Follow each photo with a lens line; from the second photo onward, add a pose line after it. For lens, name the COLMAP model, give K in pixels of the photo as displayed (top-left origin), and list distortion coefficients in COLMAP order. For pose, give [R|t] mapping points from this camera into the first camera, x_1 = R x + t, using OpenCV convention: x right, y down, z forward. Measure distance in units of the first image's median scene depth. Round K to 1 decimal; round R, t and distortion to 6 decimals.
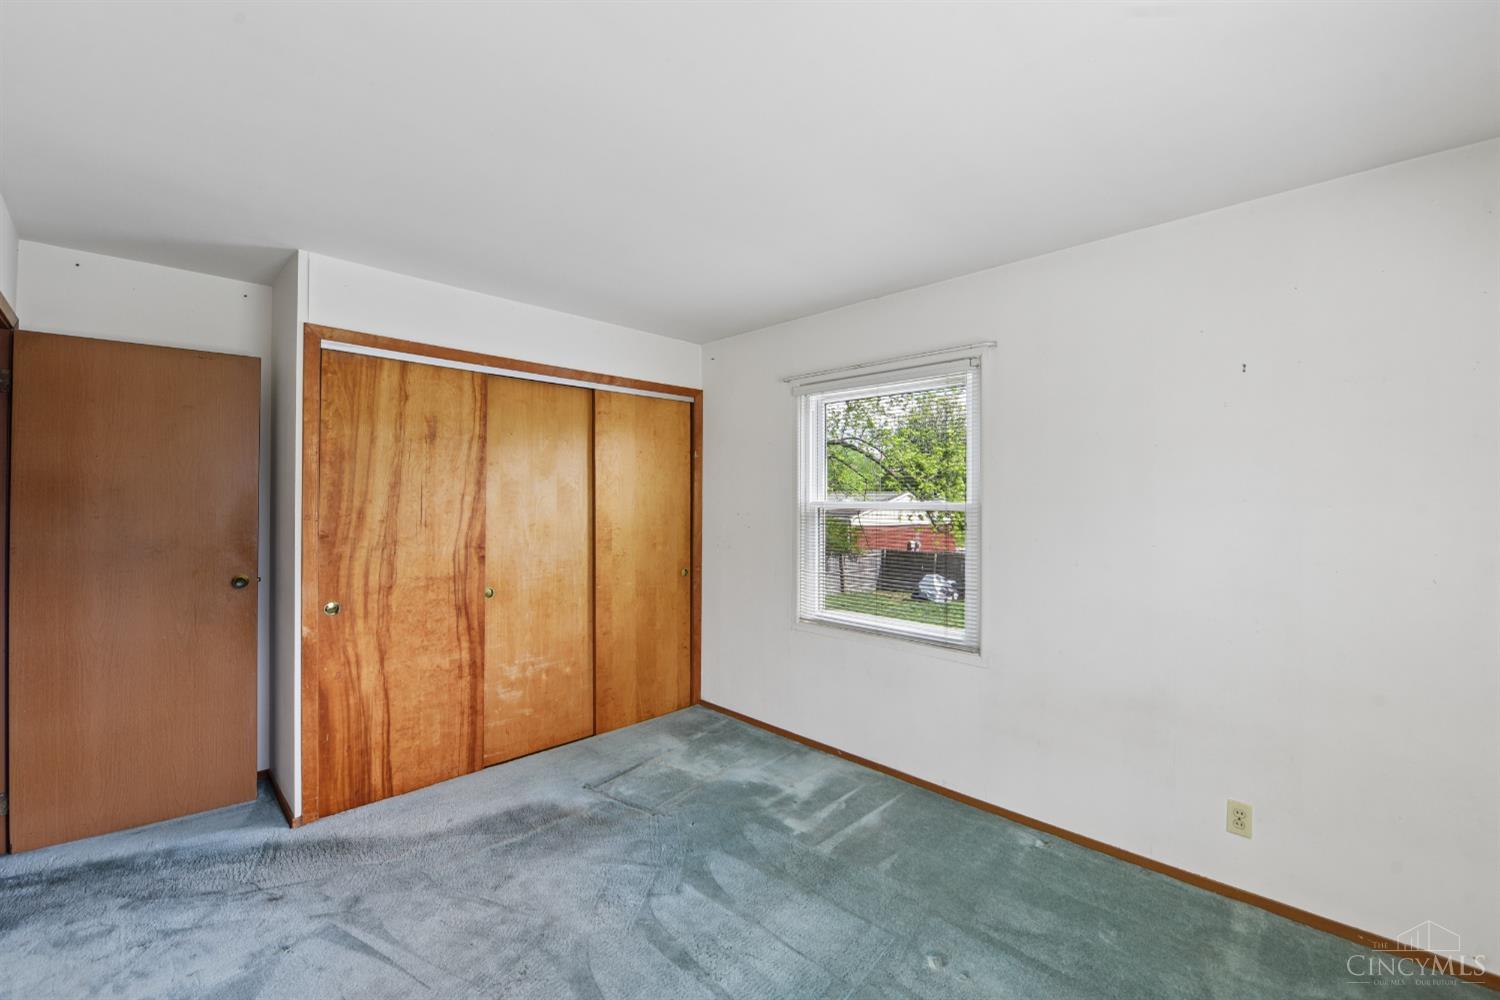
lens RADIAL K [[615.7, 0, 755.3], [0, 615.7, 490.8], [0, 0, 1]] dist [-0.012005, -0.001772]
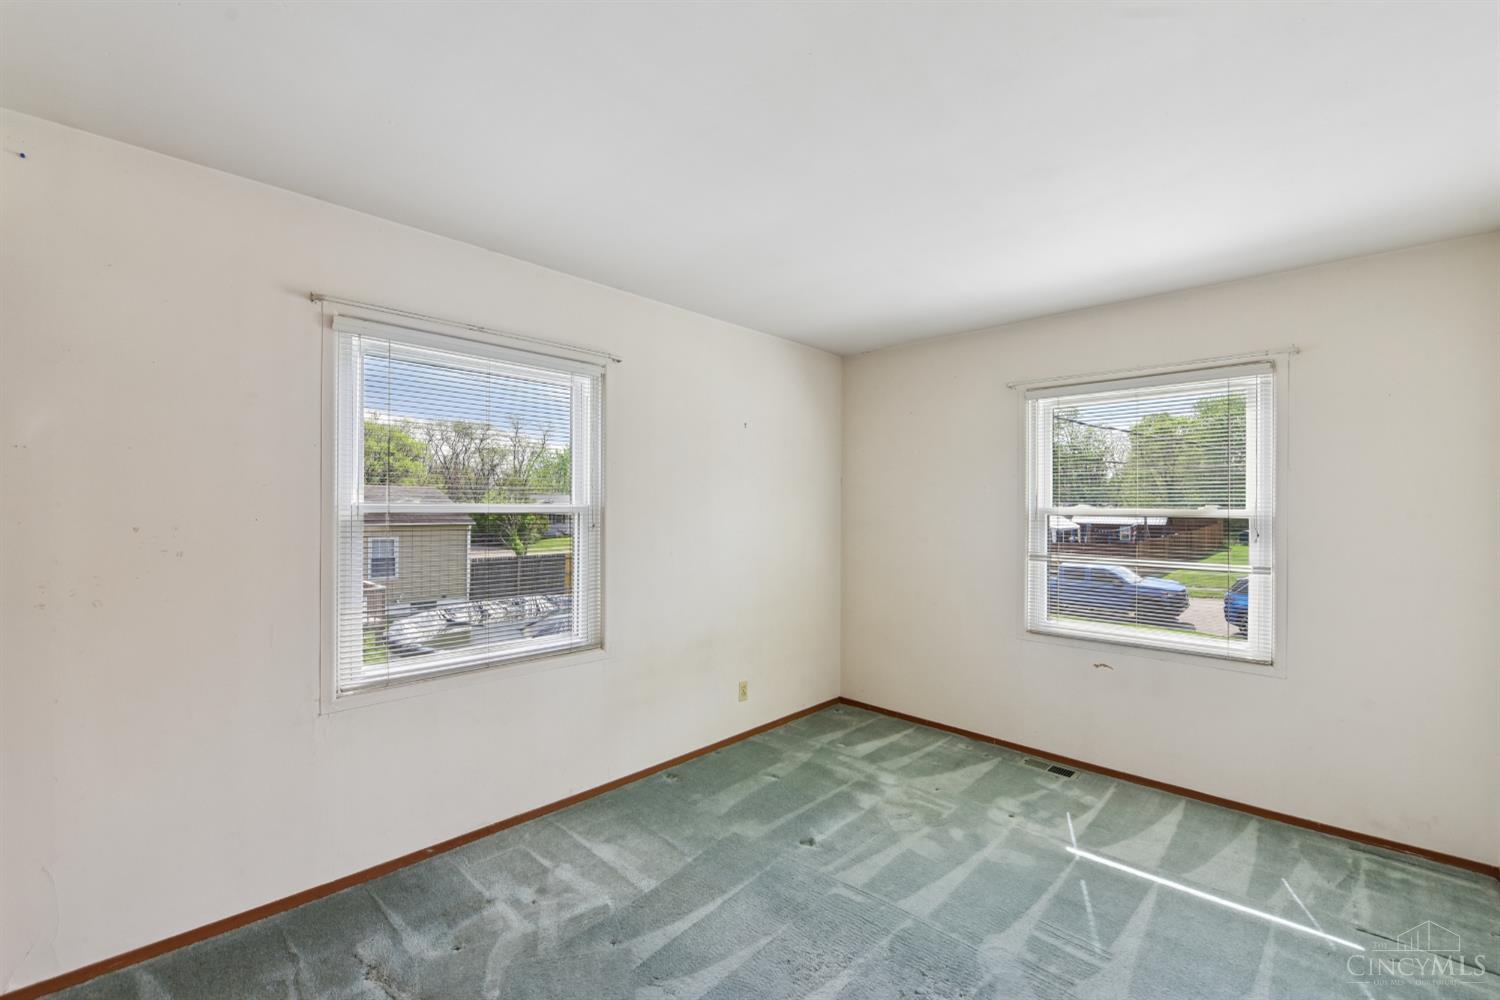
lens RADIAL K [[615.7, 0, 739.6], [0, 615.7, 508.3], [0, 0, 1]] dist [-0.012005, -0.001772]
pose [[-0.002538, 0.002224, 0.999994, -0.659625], [-0.011231, 0.999934, -0.002253, 0.024091], [-0.999934, -0.011237, -0.002512, 0.727925]]
